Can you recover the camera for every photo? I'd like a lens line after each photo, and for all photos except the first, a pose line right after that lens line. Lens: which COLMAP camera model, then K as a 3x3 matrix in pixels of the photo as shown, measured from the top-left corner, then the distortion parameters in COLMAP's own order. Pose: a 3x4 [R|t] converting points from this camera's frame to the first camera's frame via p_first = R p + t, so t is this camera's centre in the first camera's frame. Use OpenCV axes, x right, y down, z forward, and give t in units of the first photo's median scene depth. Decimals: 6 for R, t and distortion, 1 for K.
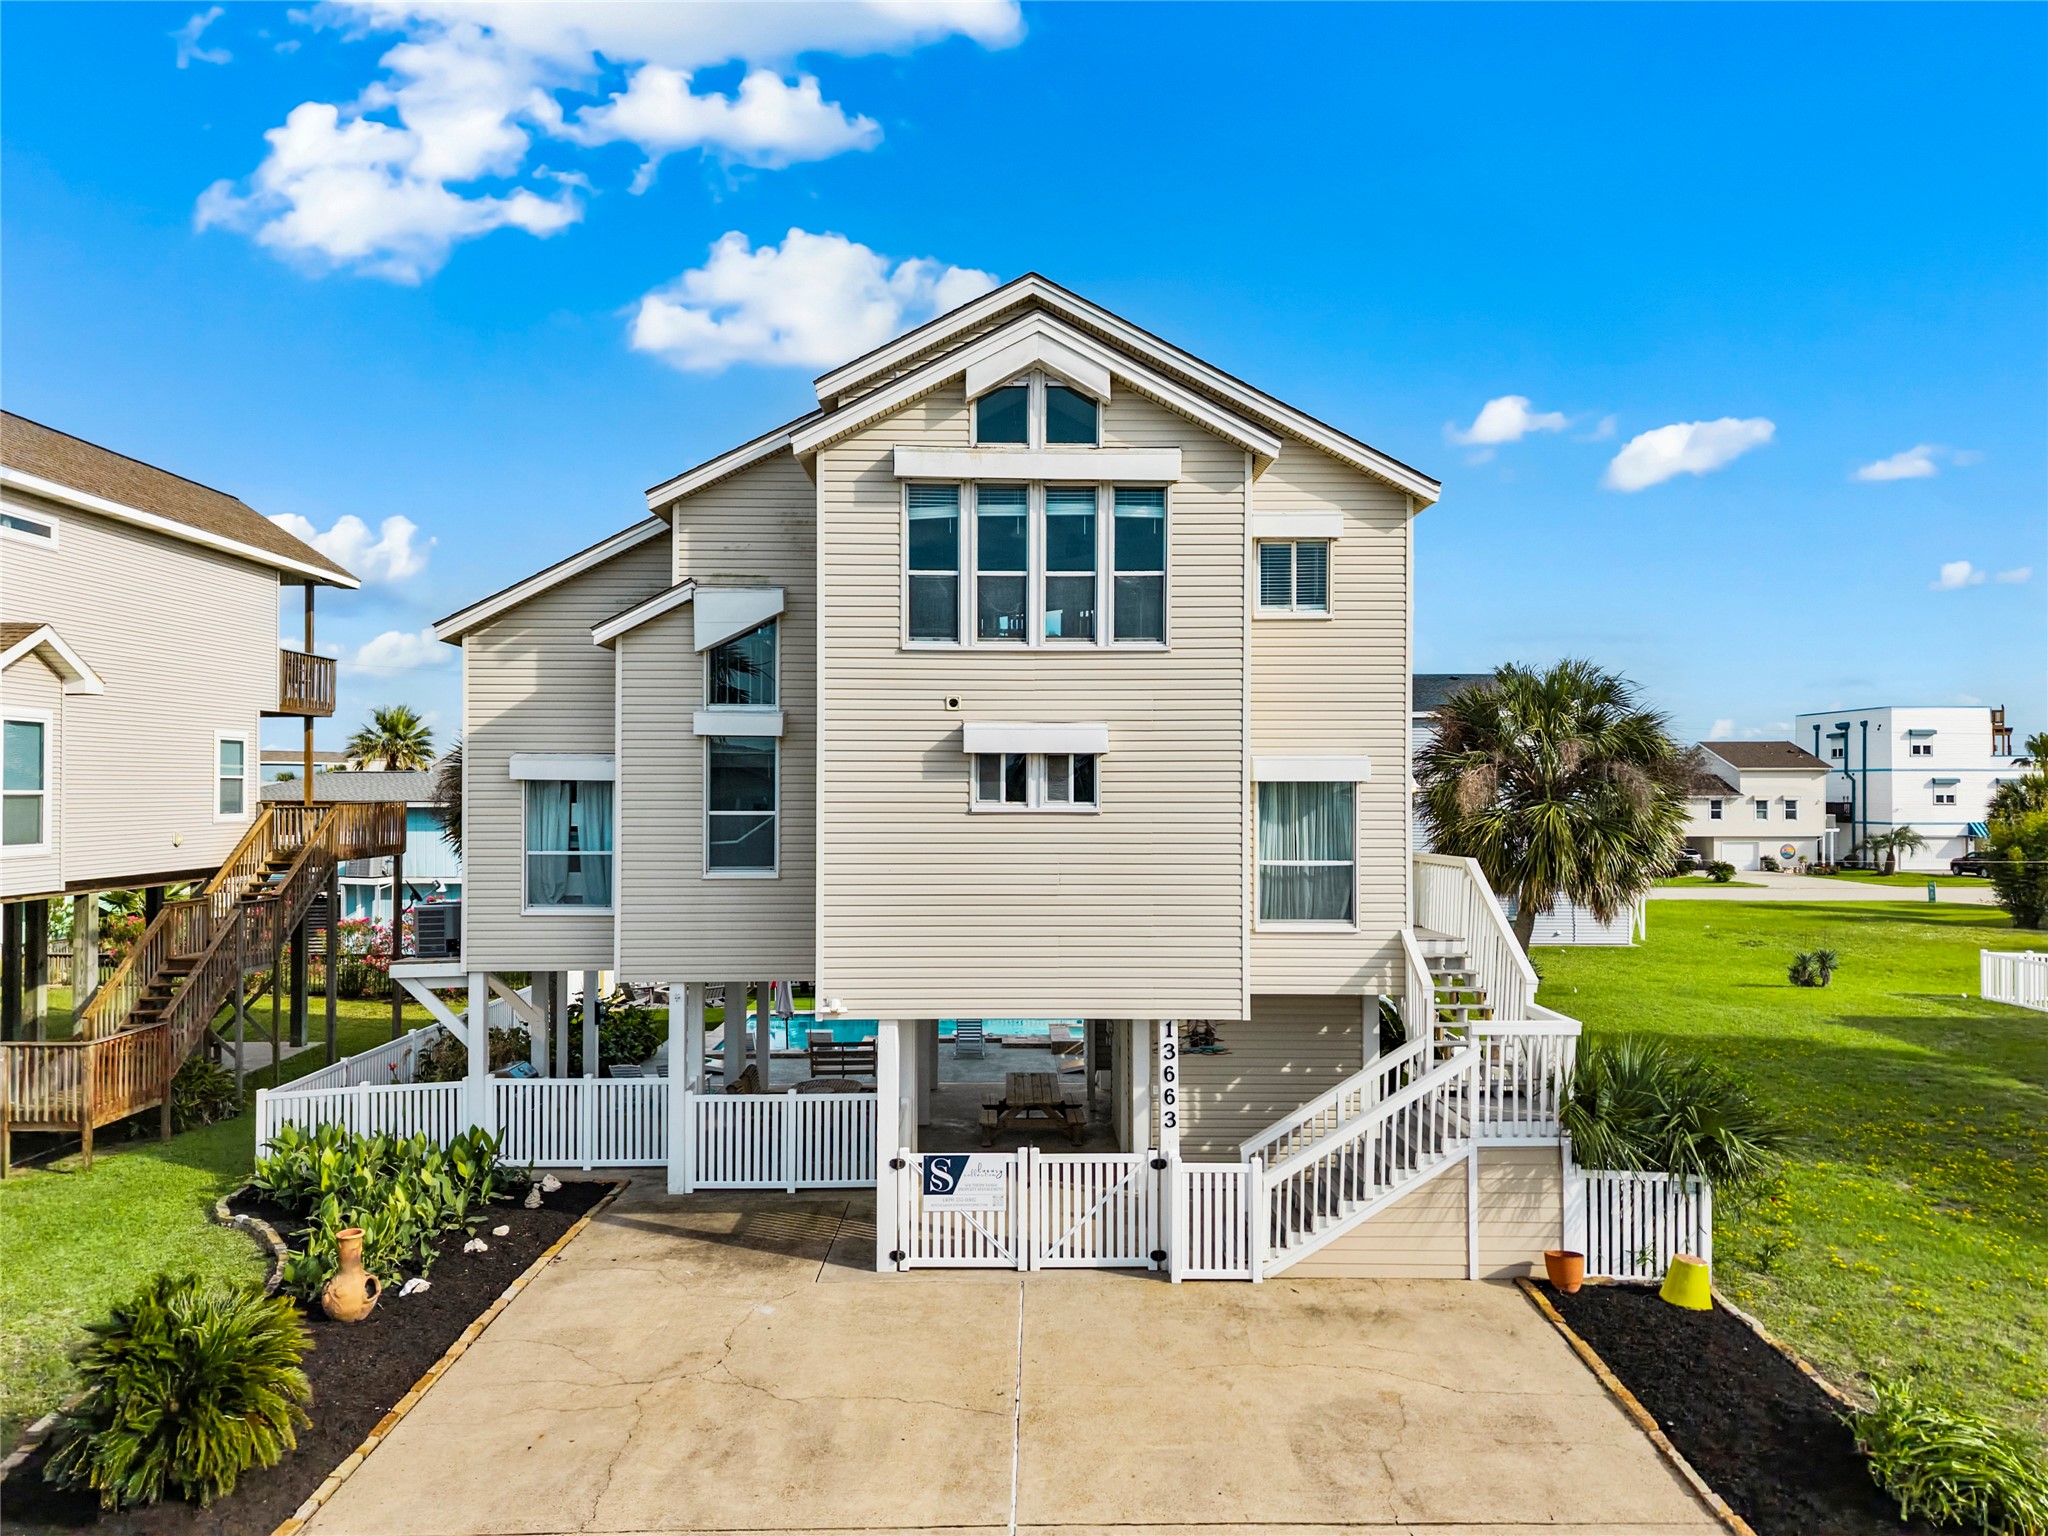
lens RADIAL K [[1417.2, 0, 1013.5], [0, 1417.2, 759.2], [0, 0, 1]] dist [-0.004880, -0.001261]
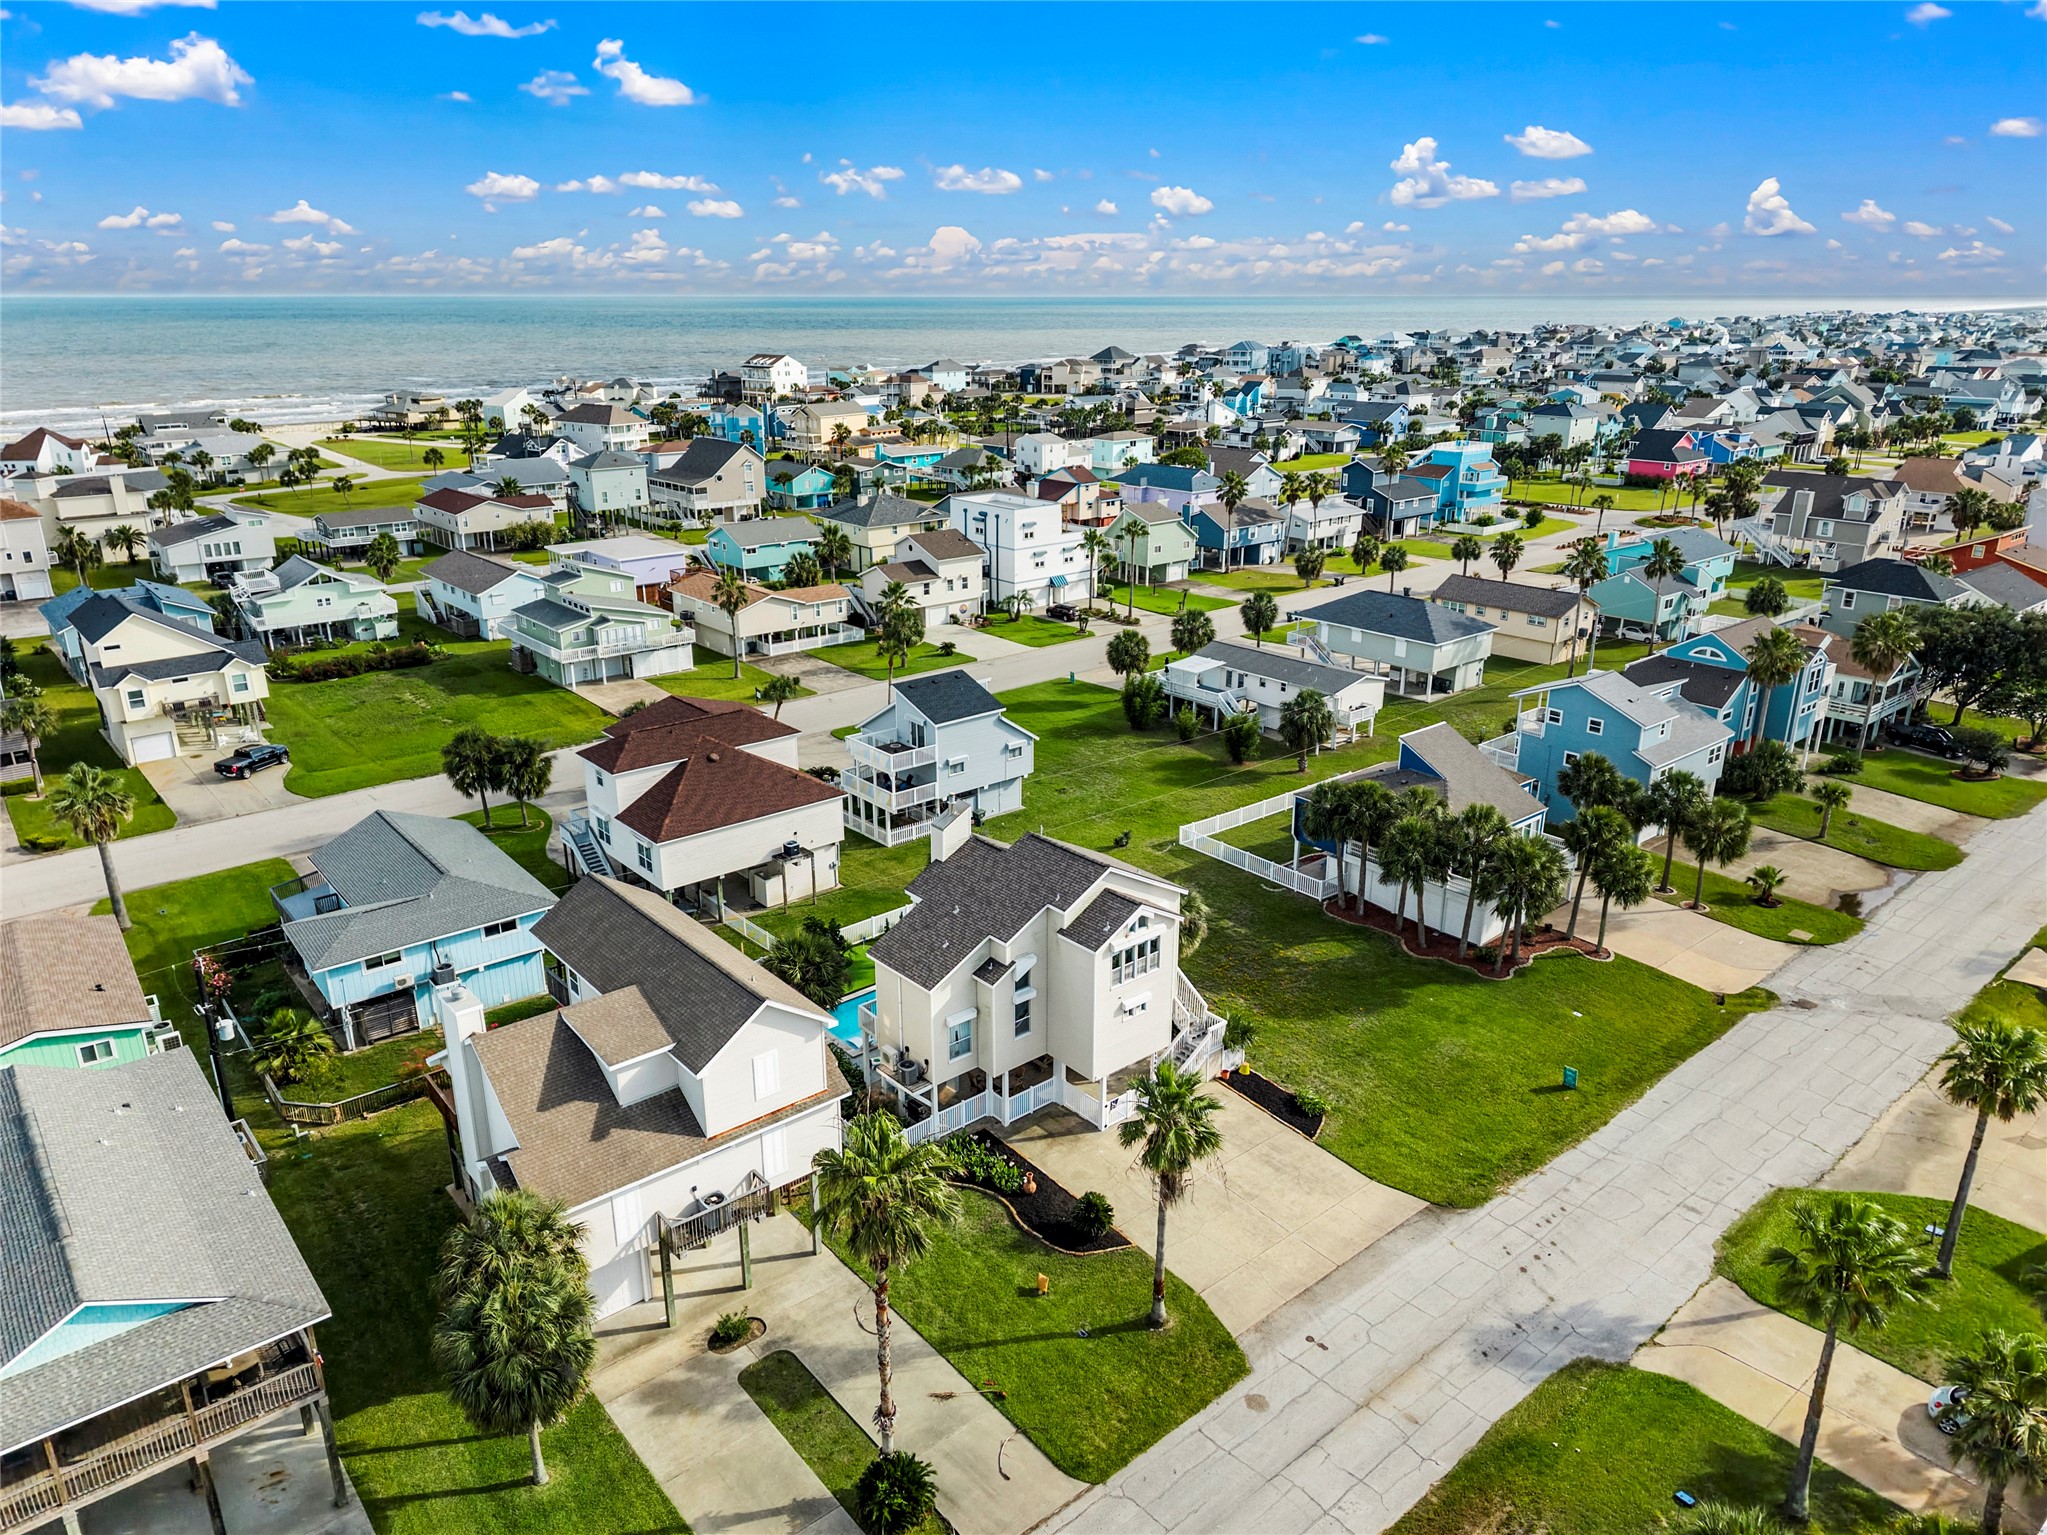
lens RADIAL K [[1416.5, 0, 1013.0], [0, 1416.5, 758.7], [0, 0, 1]] dist [-0.004880, -0.001261]
pose [[0.773784, -0.200945, 0.600732, -0.397814], [-0.019326, 0.940420, 0.339464, -0.316752], [-0.633154, -0.274282, 0.723799, -0.232199]]
